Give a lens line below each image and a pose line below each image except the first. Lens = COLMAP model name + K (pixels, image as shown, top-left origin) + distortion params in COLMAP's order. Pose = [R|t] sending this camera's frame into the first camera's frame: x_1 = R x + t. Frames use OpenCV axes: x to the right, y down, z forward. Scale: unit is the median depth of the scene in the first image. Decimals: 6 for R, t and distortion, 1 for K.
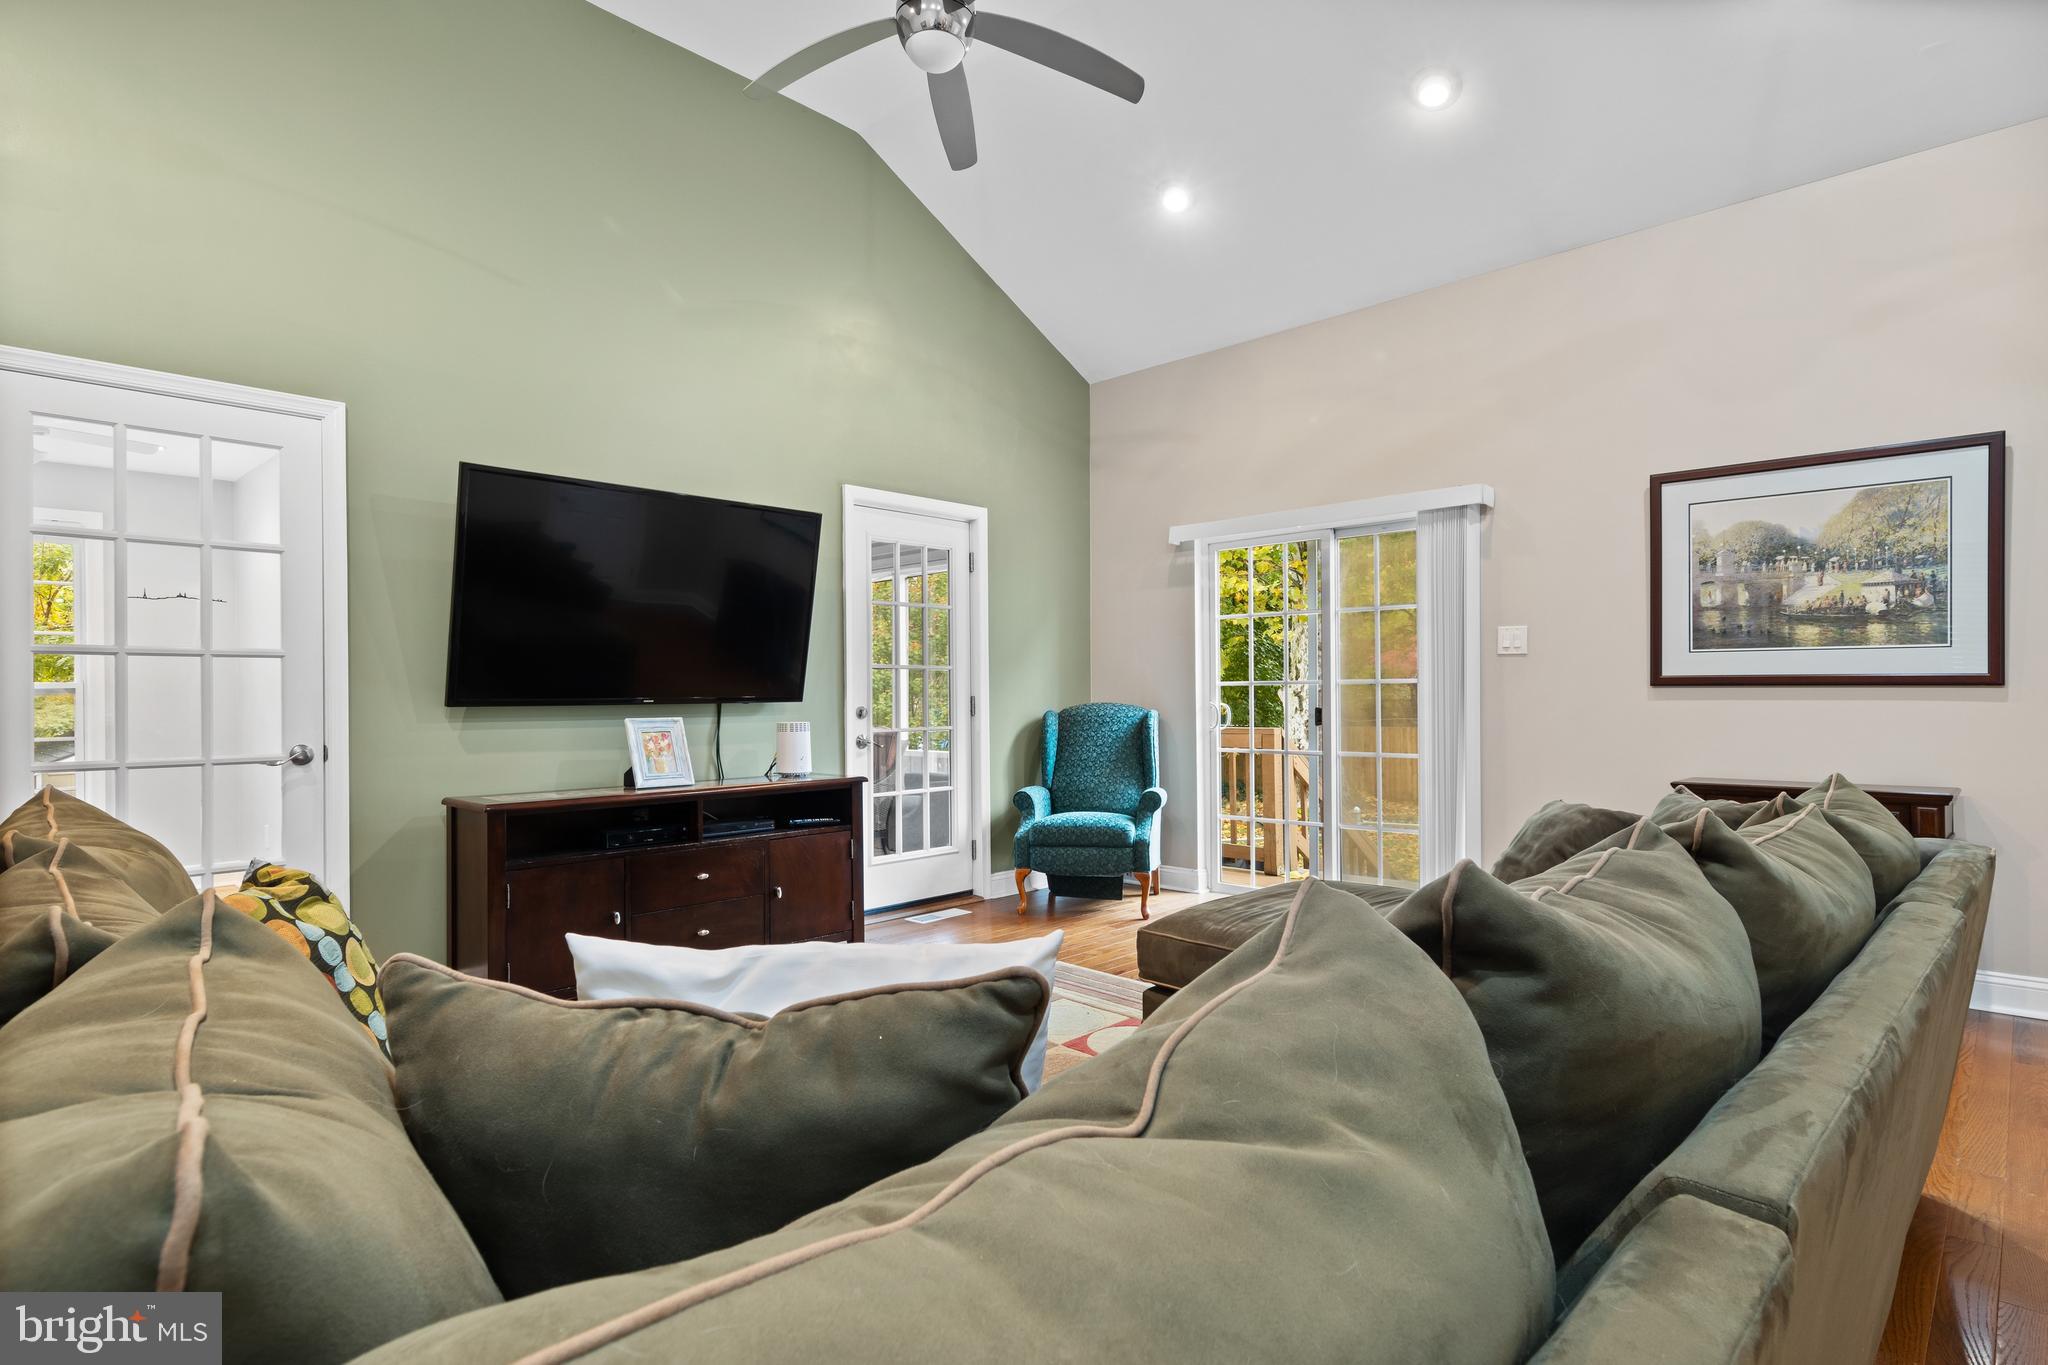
lens RADIAL K [[1048.9, 0, 1030.8], [0, 1048.9, 690.9], [0, 0, 1]] dist [0.010095, -0.000995]
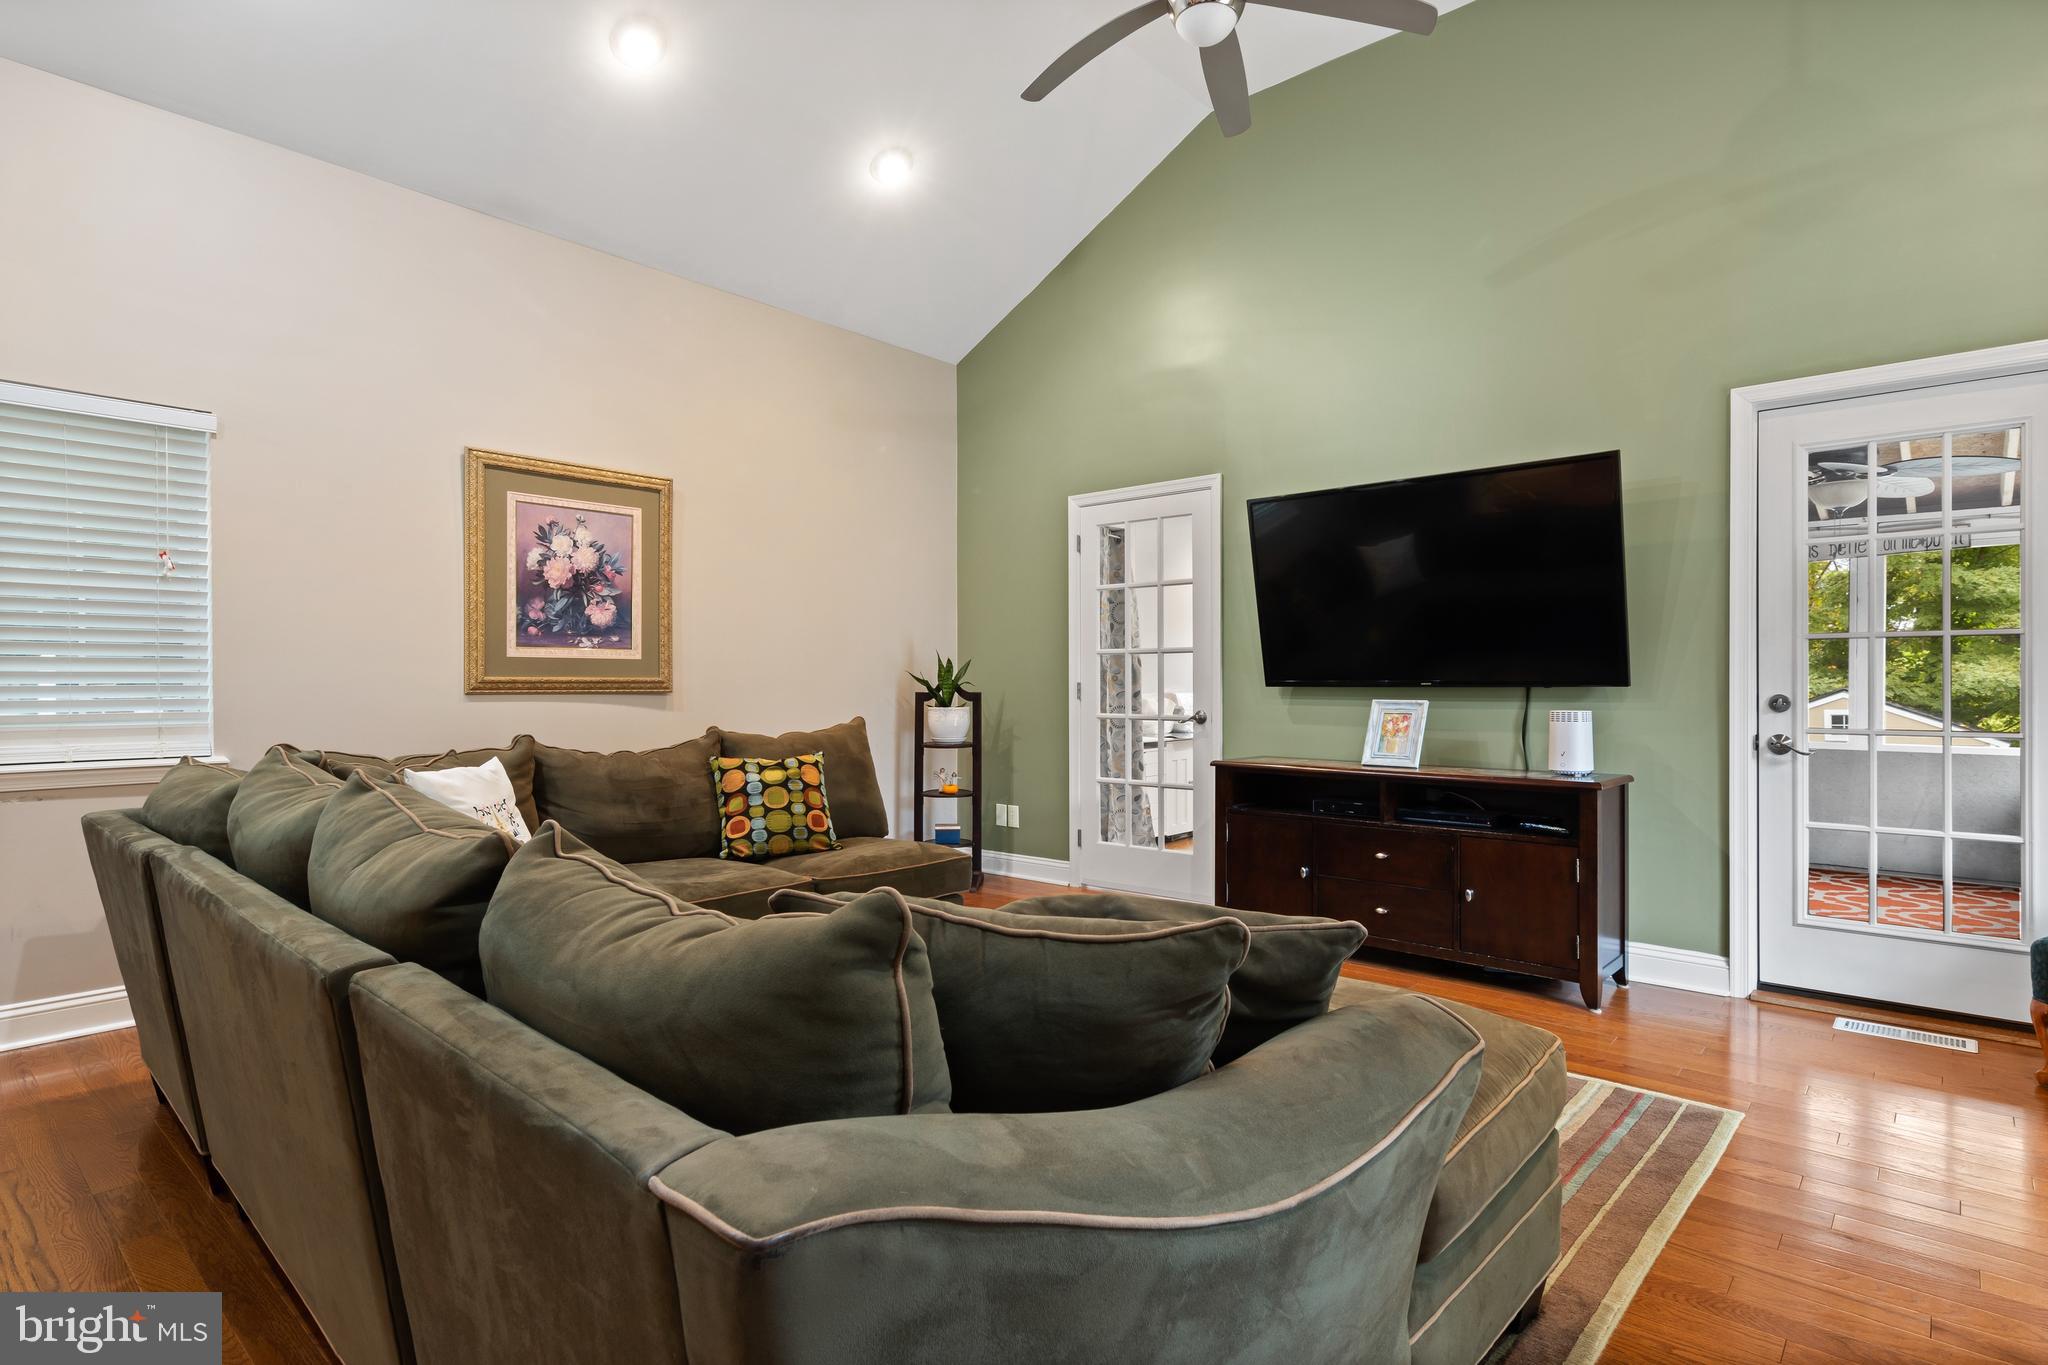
lens RADIAL K [[1079.8, 0, 976.4], [0, 1079.8, 676.3], [0, 0, 1]] dist [-0.000478, -0.000460]
pose [[-0.003445, 0.005159, -0.999981, 0.692177], [0.008159, 0.999954, 0.005130, -0.006417], [0.999961, -0.008141, -0.003487, 0.570073]]
